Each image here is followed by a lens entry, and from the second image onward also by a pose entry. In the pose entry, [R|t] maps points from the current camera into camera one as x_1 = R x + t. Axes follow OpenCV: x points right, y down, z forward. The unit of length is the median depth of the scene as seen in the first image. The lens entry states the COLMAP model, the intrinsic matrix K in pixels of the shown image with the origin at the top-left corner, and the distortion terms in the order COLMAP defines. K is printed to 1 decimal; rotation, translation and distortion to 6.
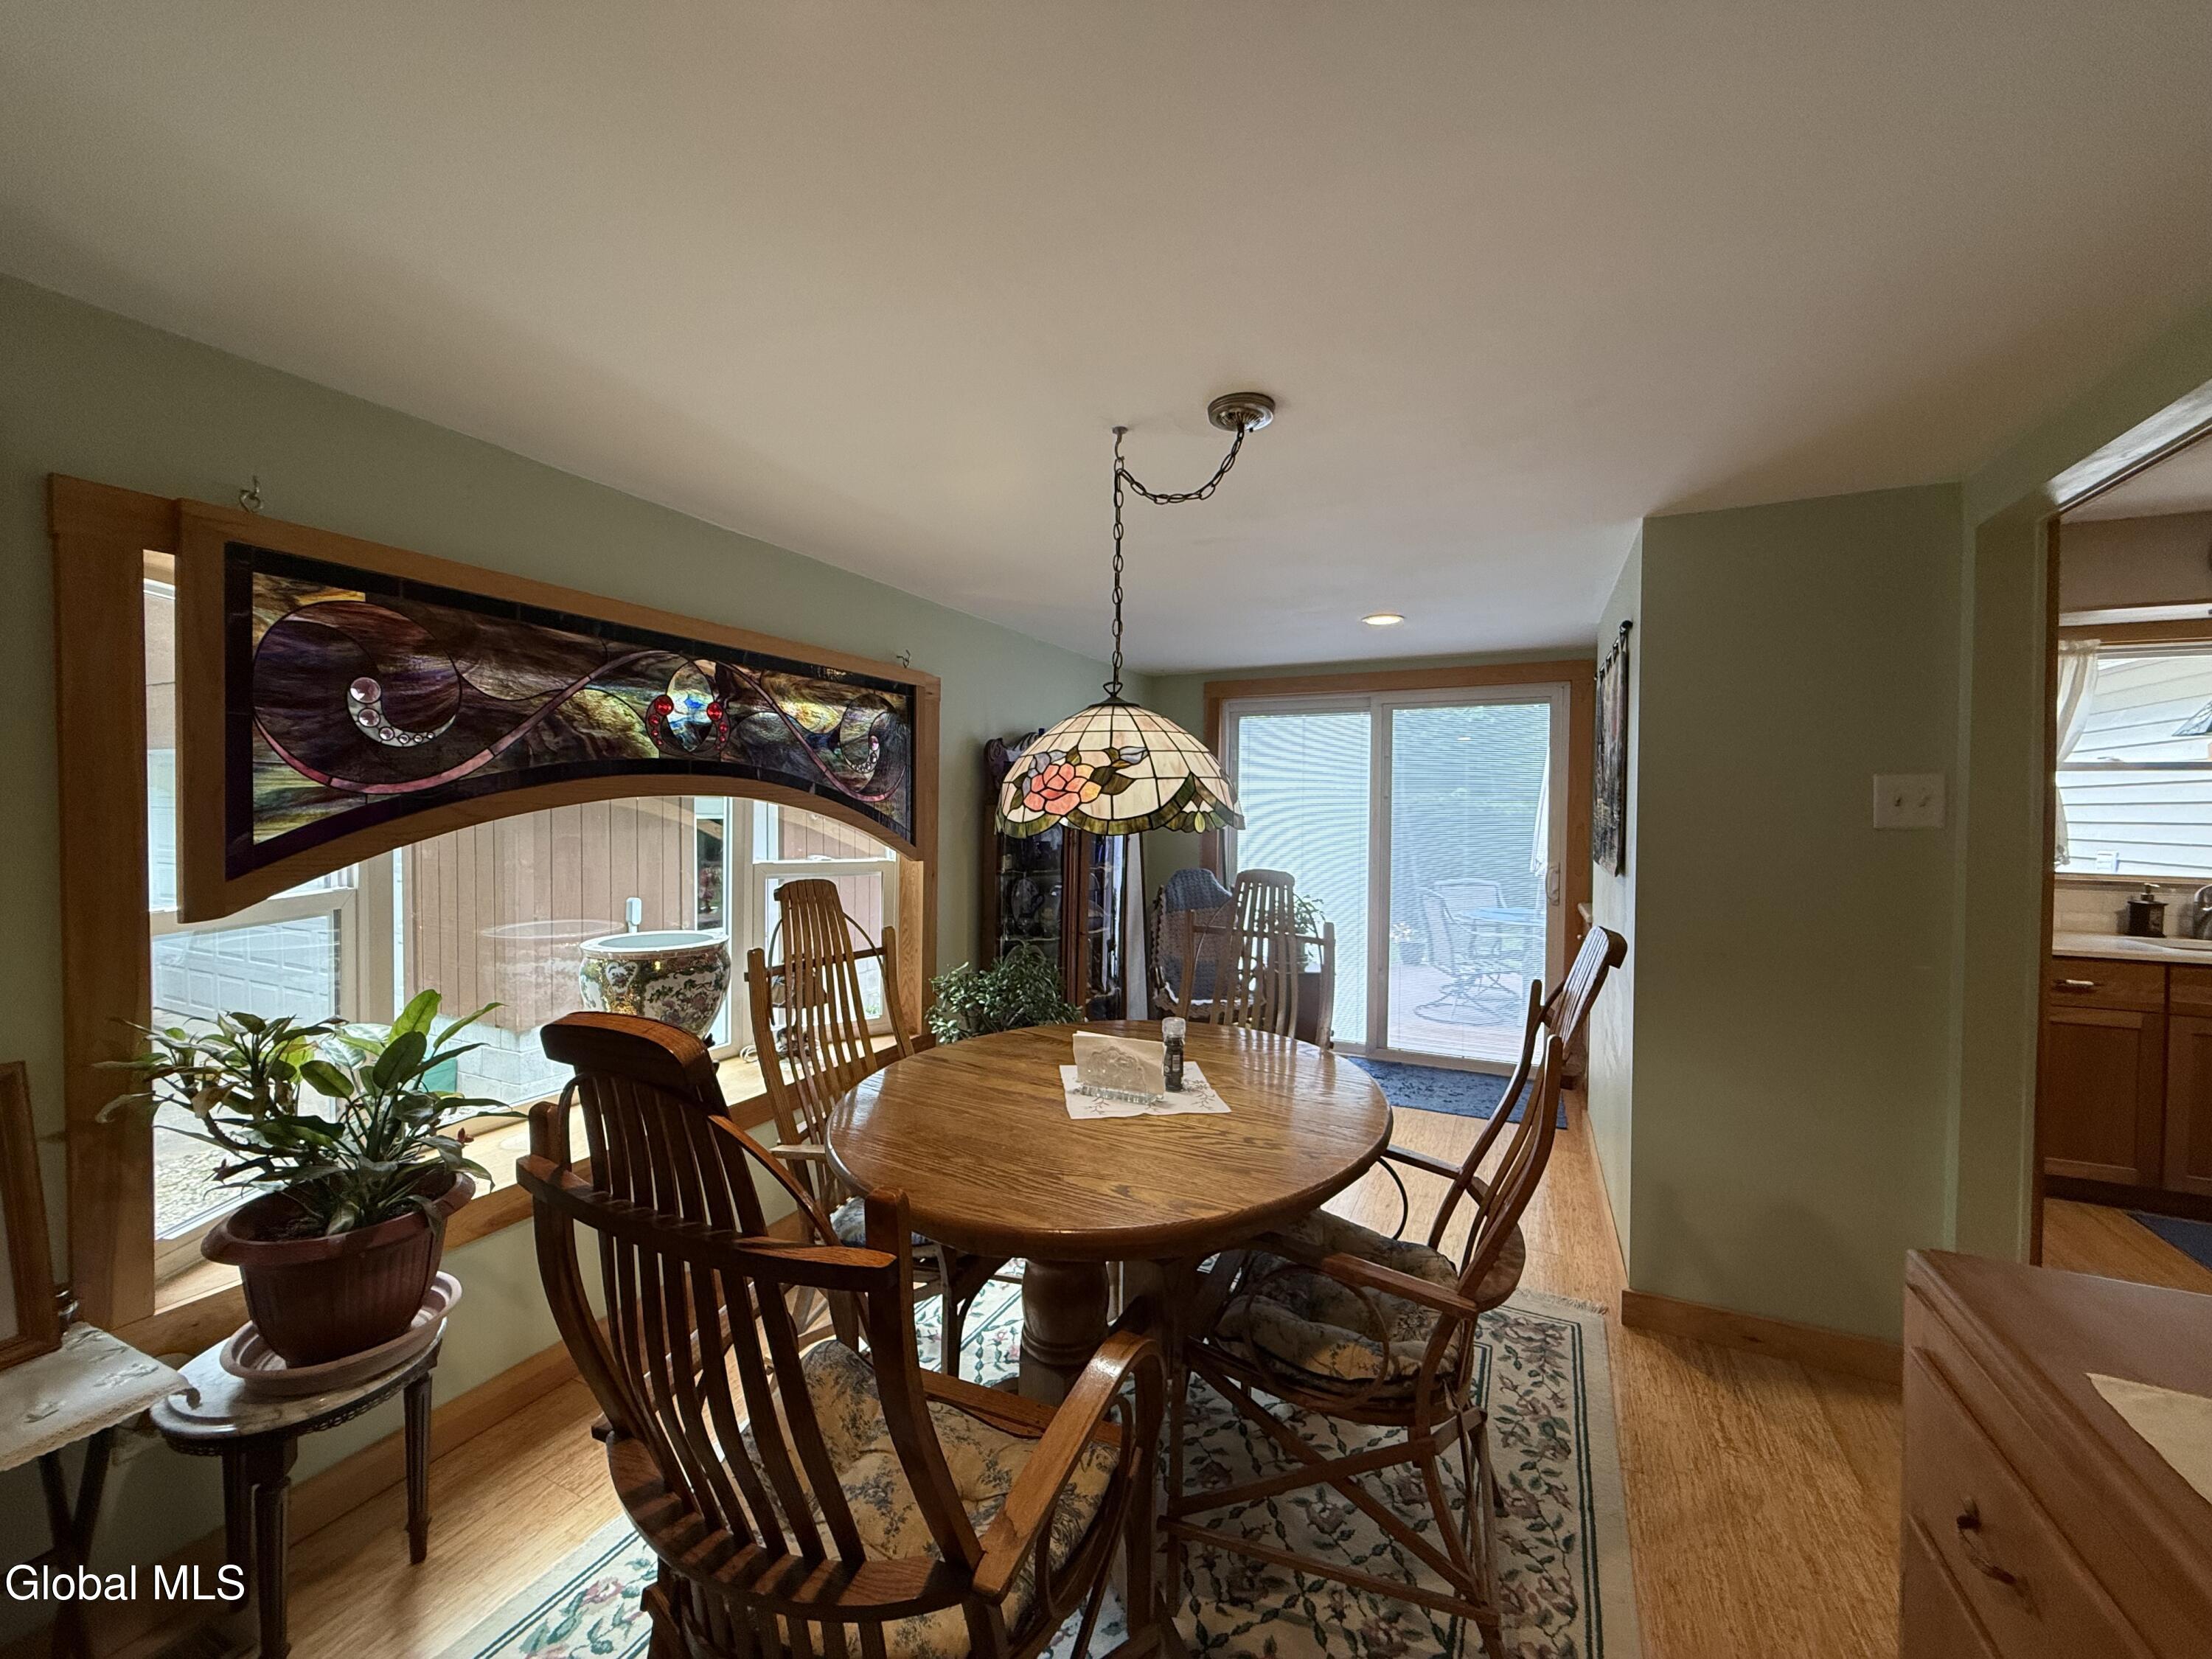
lens RADIAL K [[880.2, 0, 1104.5], [0, 880.2, 830.5], [0, 0, 1]] dist [0.000071, 0.000247]
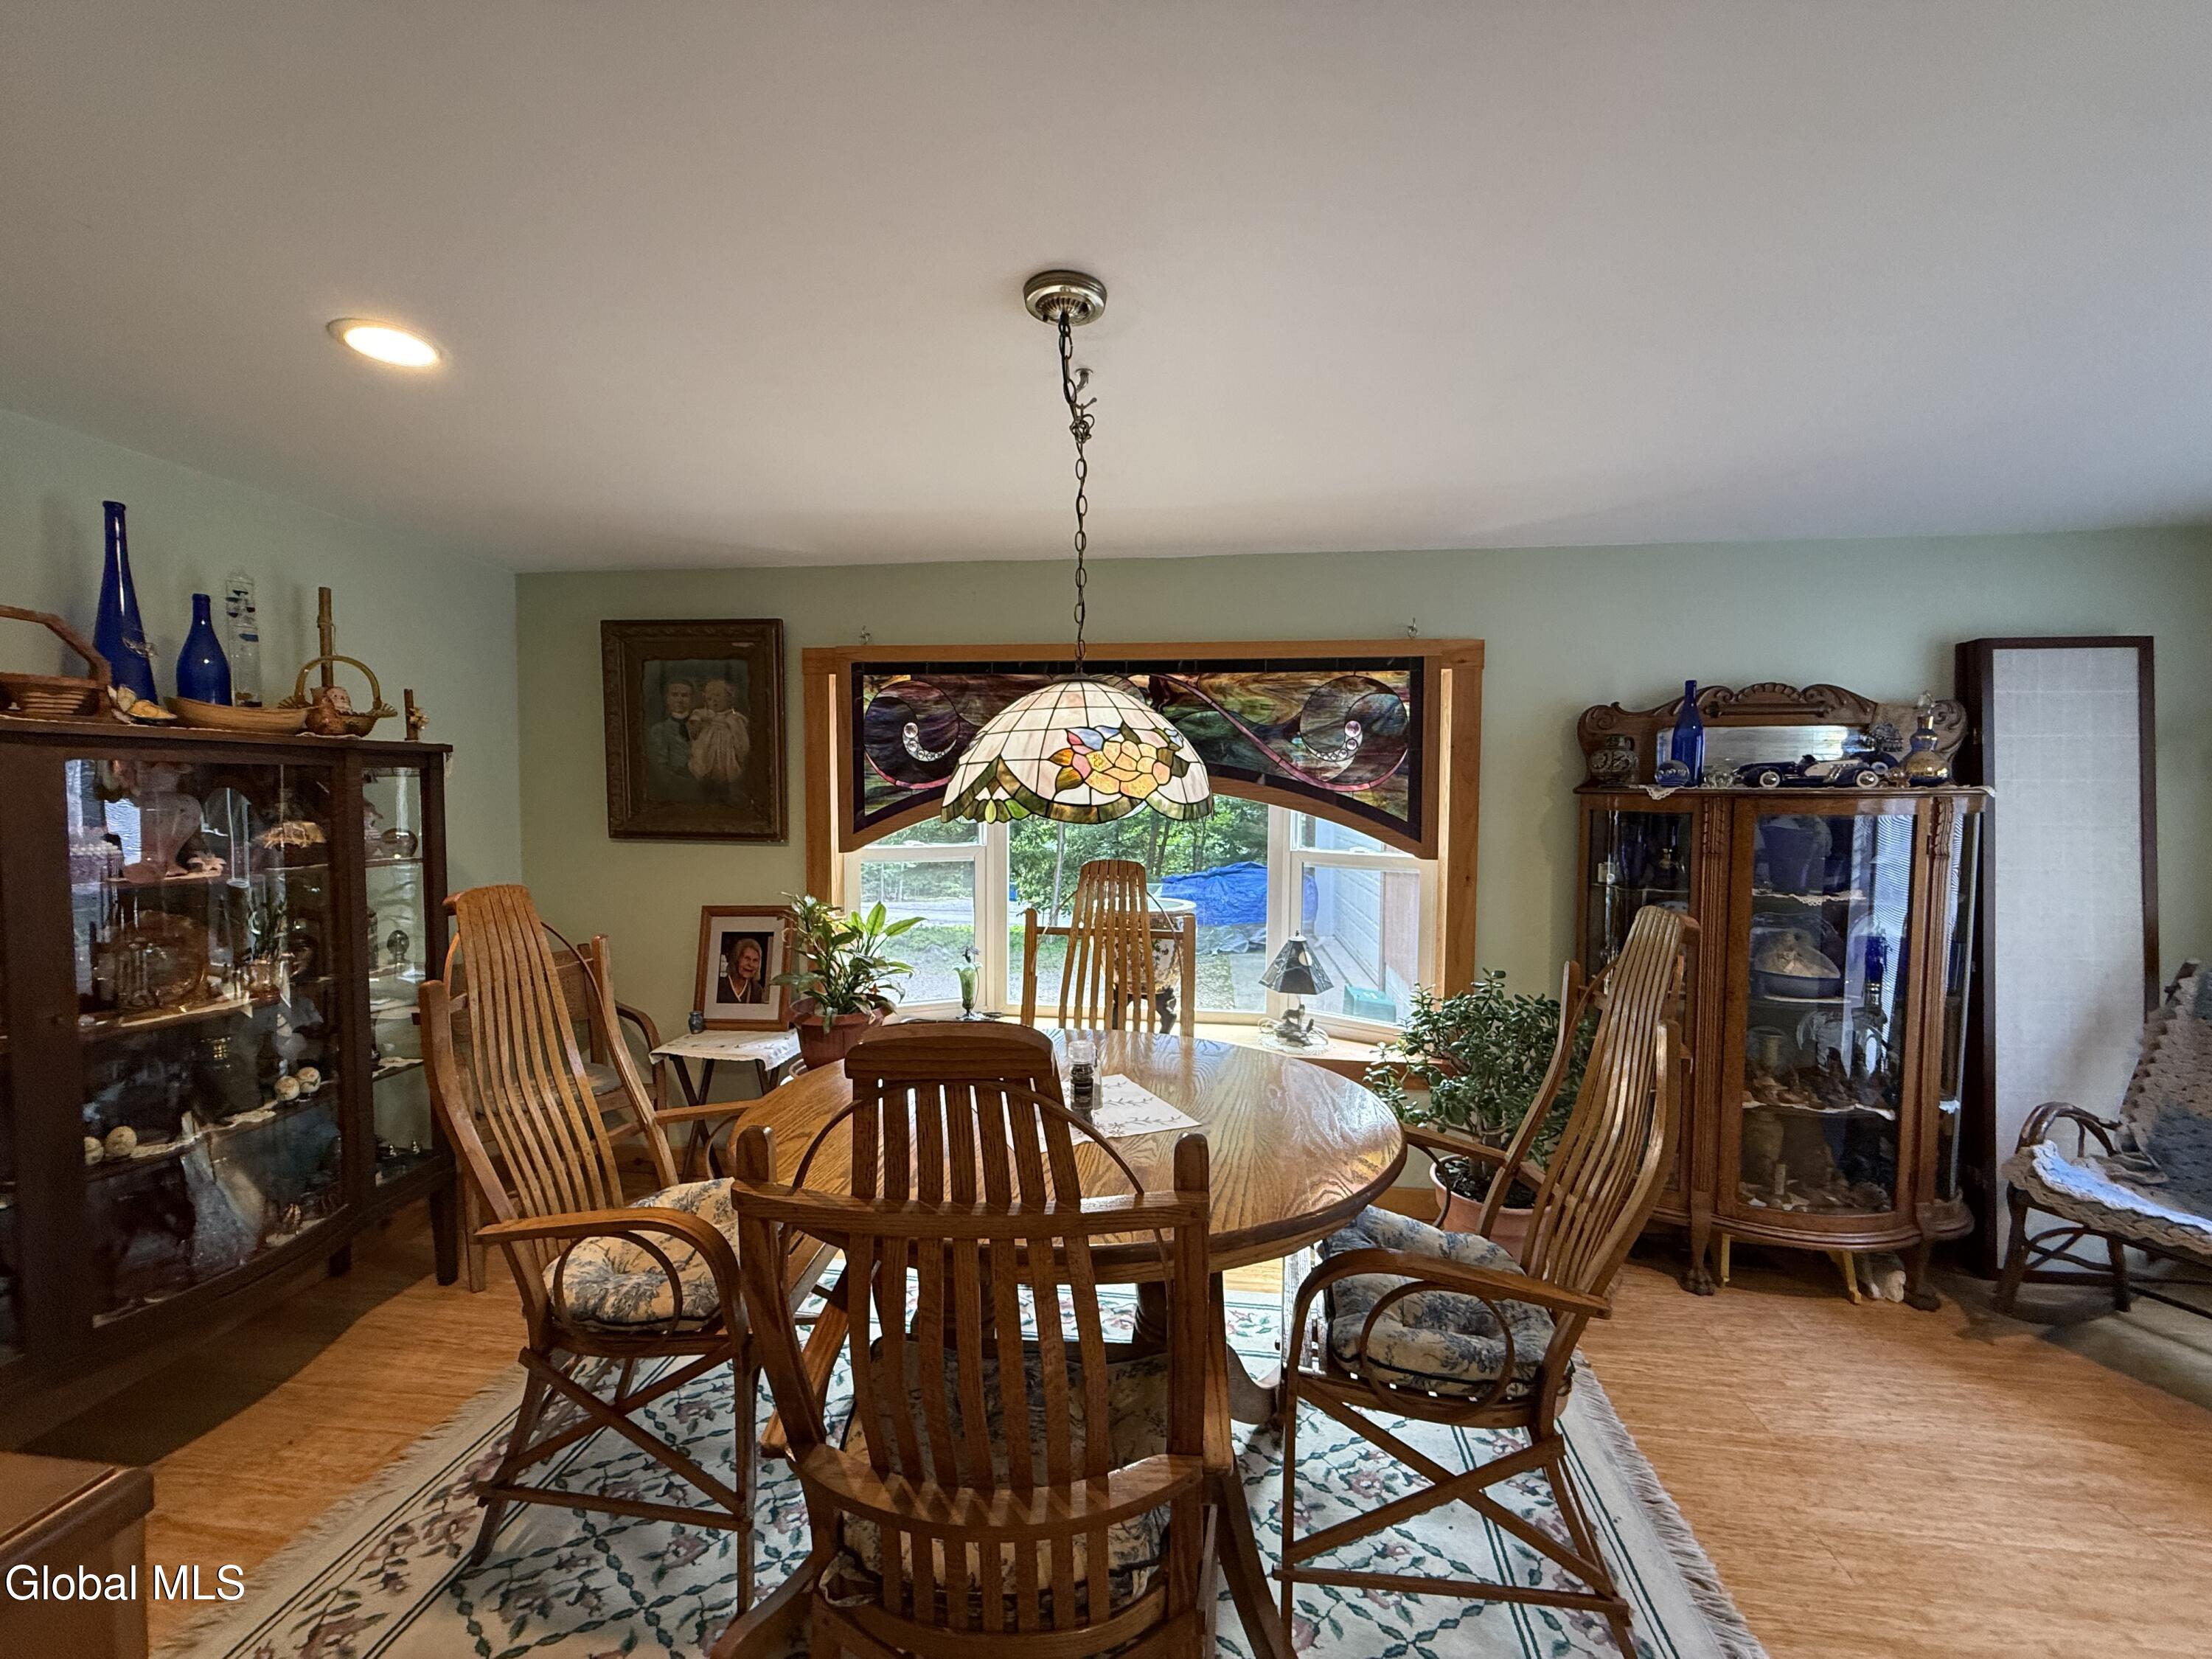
lens RADIAL K [[880.2, 0, 1104.5], [0, 880.2, 830.5], [0, 0, 1]] dist [0.000071, 0.000247]
pose [[0.322422, 0.034401, -0.945971, 0.674570], [-0.027127, 0.999265, 0.027093, -0.011802], [0.946207, 0.016926, 0.323118, 0.562299]]
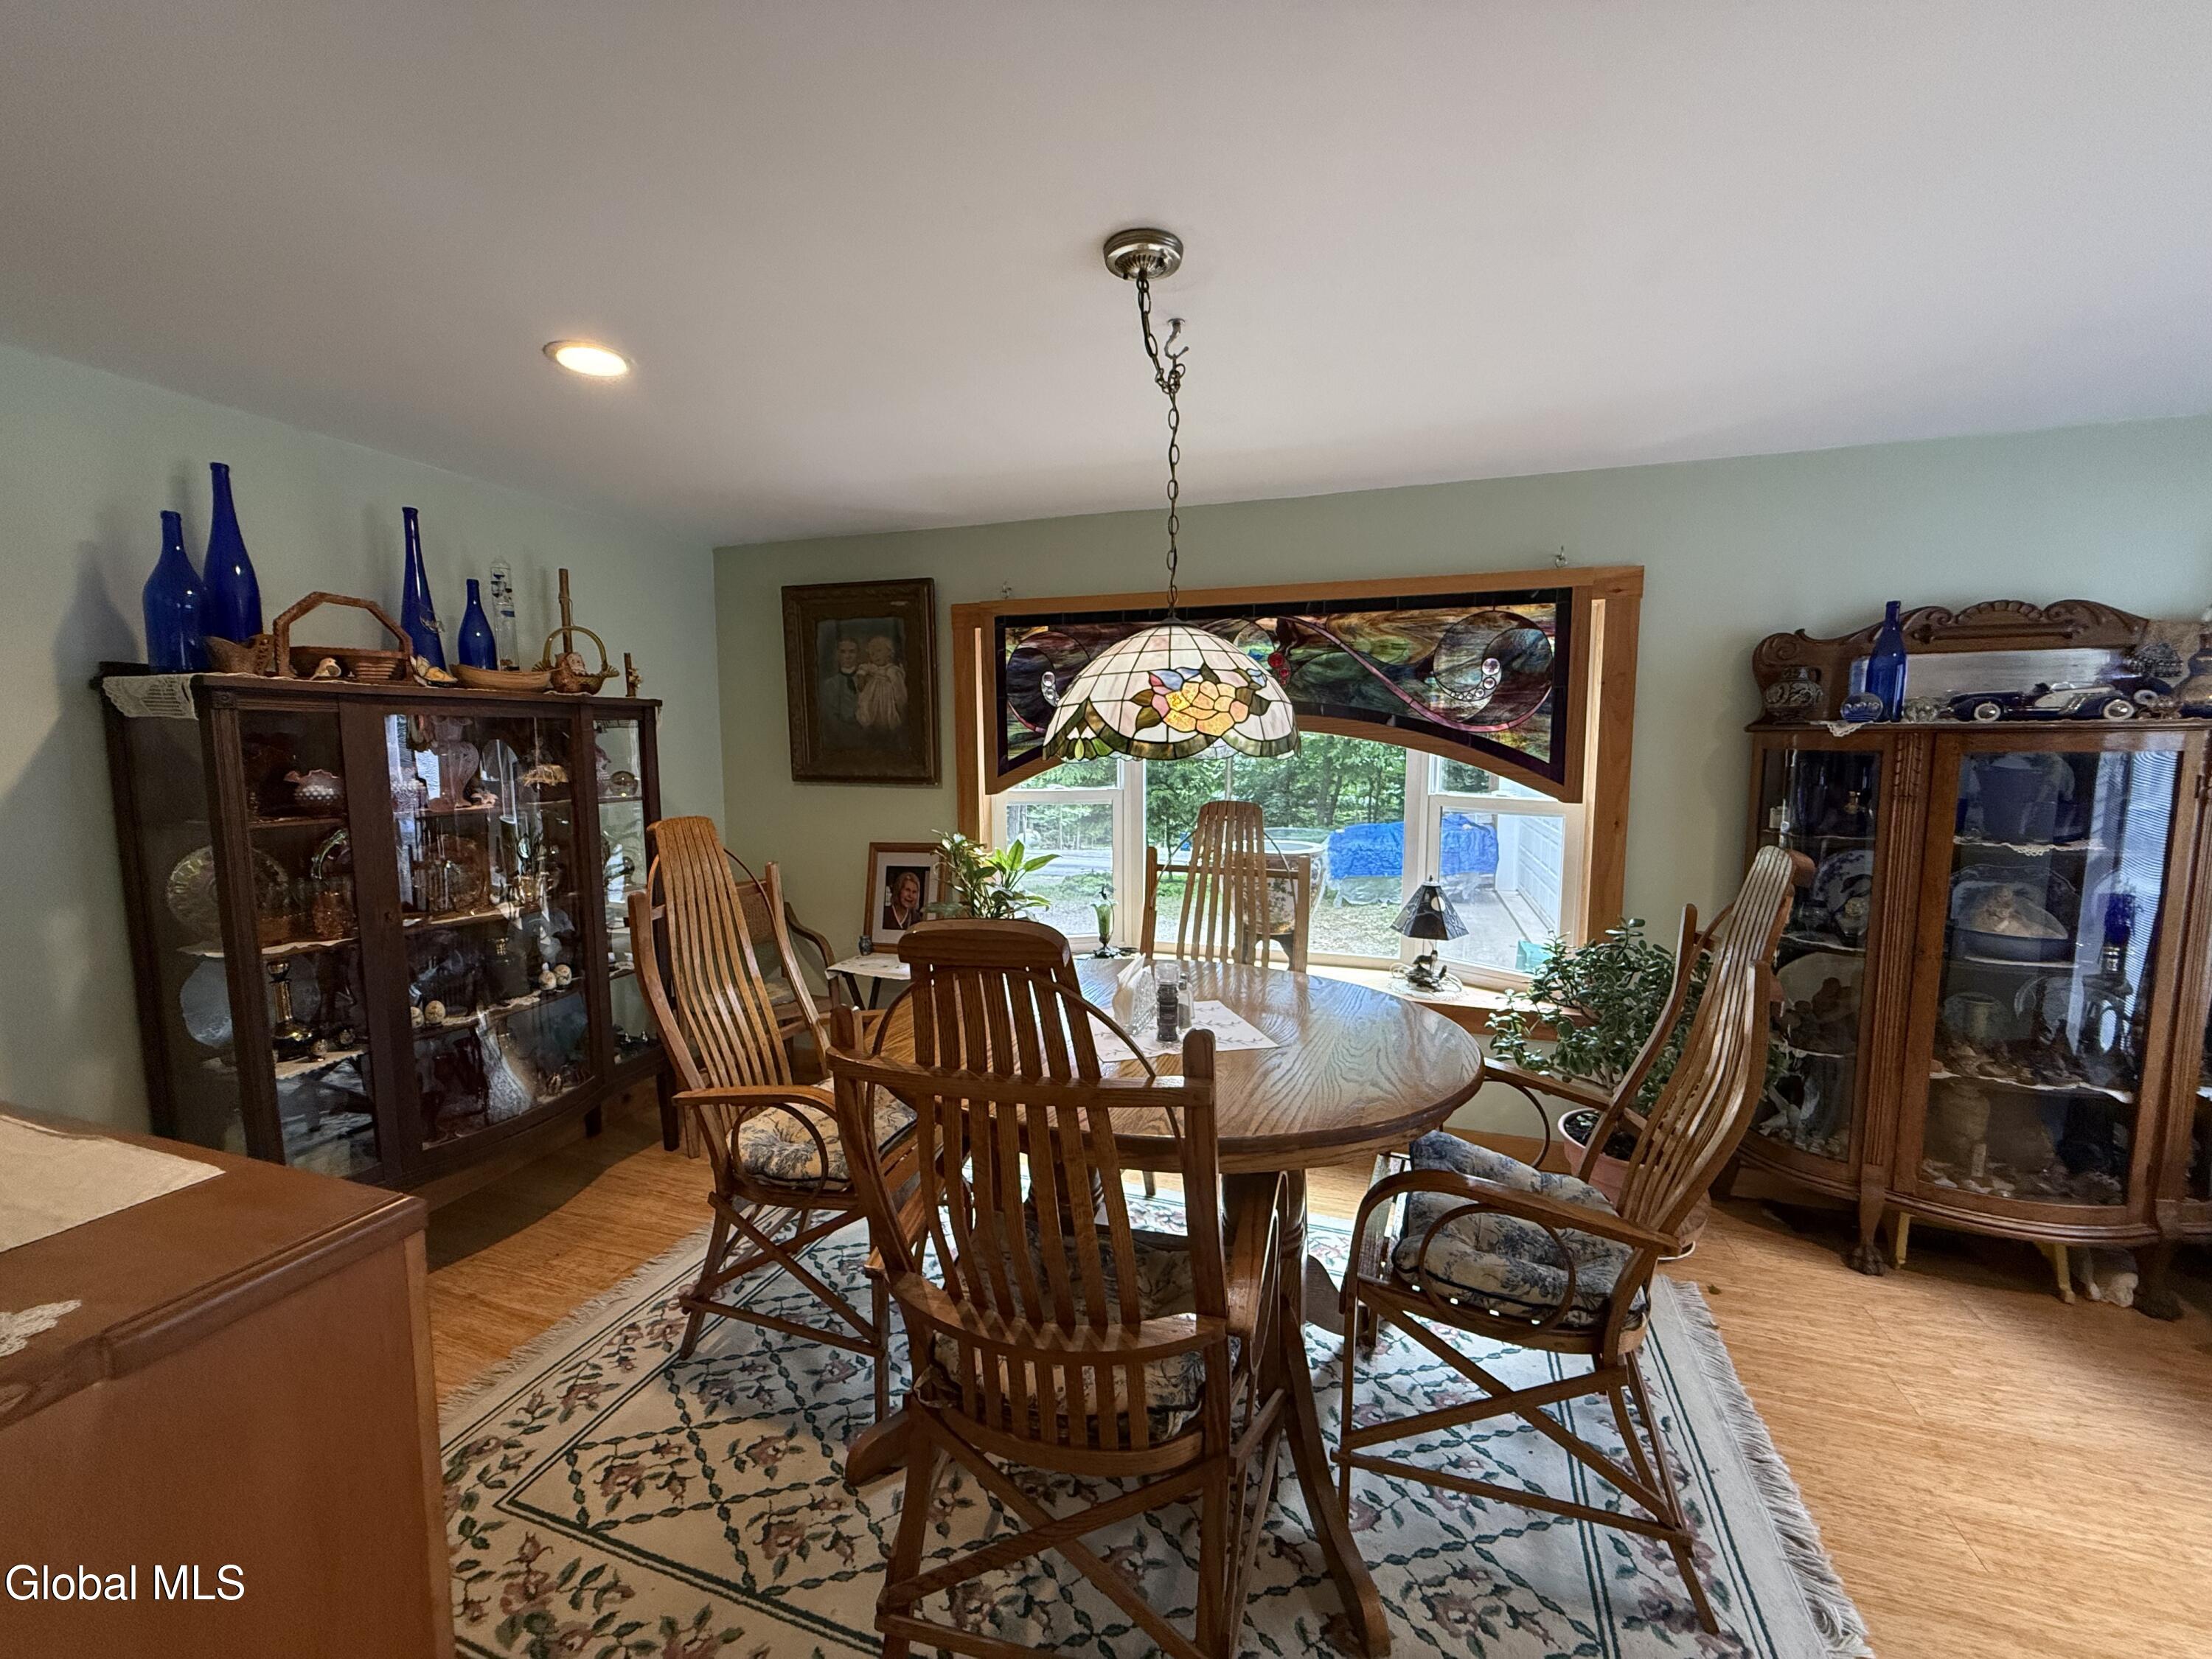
lens RADIAL K [[880.2, 0, 1104.5], [0, 880.2, 830.5], [0, 0, 1]] dist [0.000071, 0.000247]
pose [[0.128025, 0.090200, -0.987661, 0.735044], [-0.021166, 0.995877, 0.088207, -0.004438], [0.991545, 0.009613, 0.129407, 0.617597]]
